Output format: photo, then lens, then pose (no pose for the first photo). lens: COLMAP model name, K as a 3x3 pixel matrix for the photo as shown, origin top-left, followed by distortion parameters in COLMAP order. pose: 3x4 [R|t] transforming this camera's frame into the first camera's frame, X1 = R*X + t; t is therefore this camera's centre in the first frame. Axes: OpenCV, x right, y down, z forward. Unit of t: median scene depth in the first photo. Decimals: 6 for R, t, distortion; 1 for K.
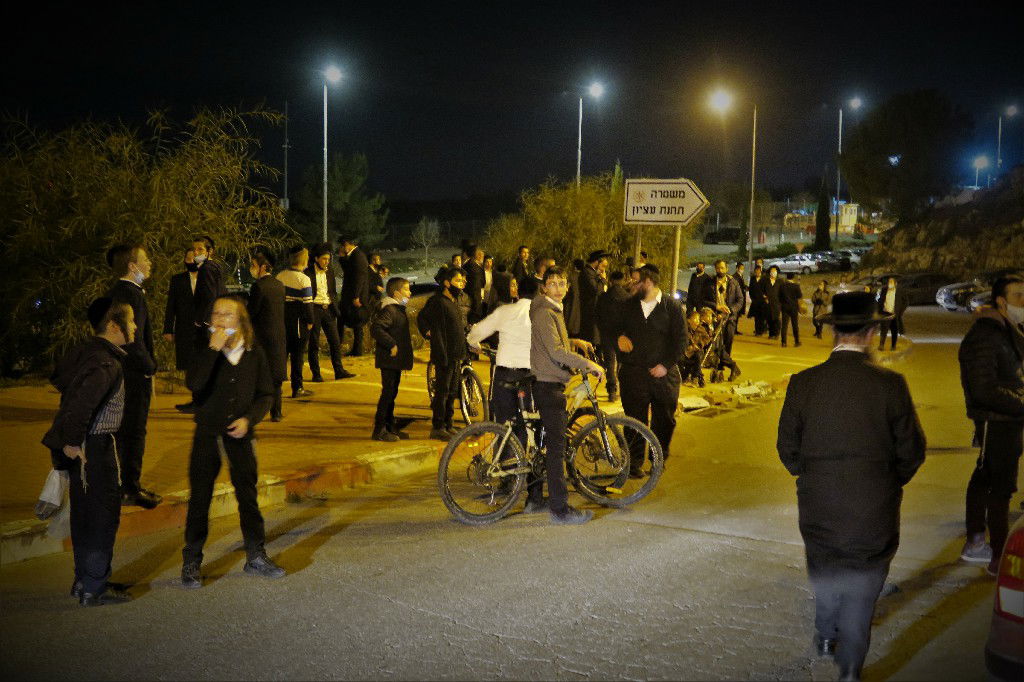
lens RADIAL K [[1263.0, 0, 511.5], [0, 1263.0, 339.8], [0, 0, 1]] dist [0.011922, 0.000000]
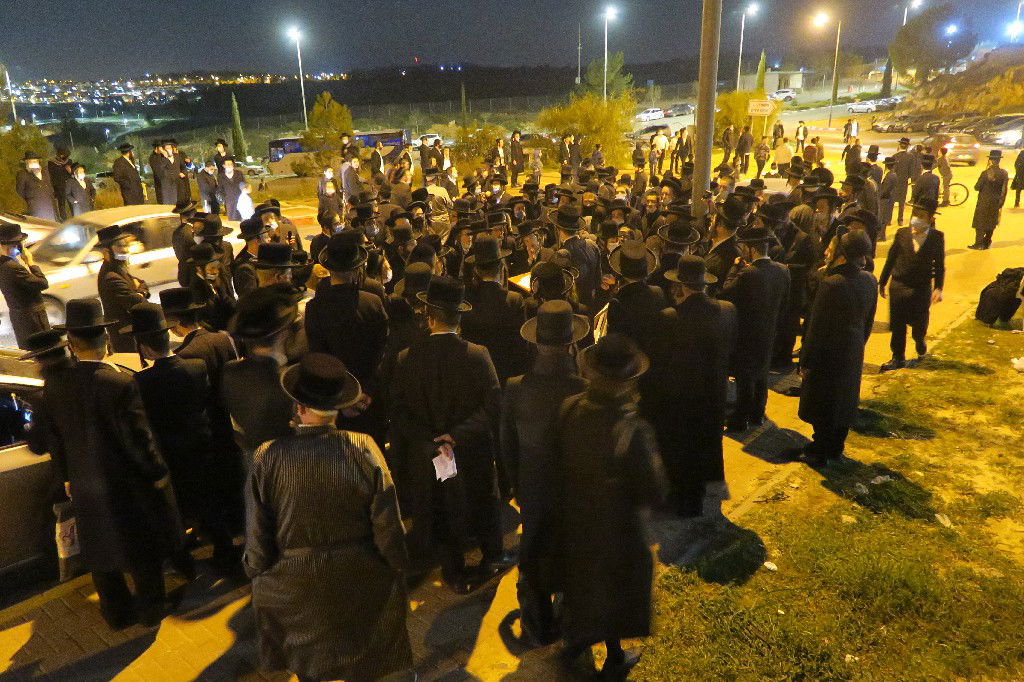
lens RADIAL K [[809.8, 0, 516.1], [0, 809.8, 342.8], [0, 0, 1]] dist [-0.003303, -0.006683]
pose [[0.977287, 0.035517, -0.208921, -0.003790], [0.013765, 0.973134, 0.229827, -0.004779], [0.211471, -0.227483, 0.950543, -0.266437]]
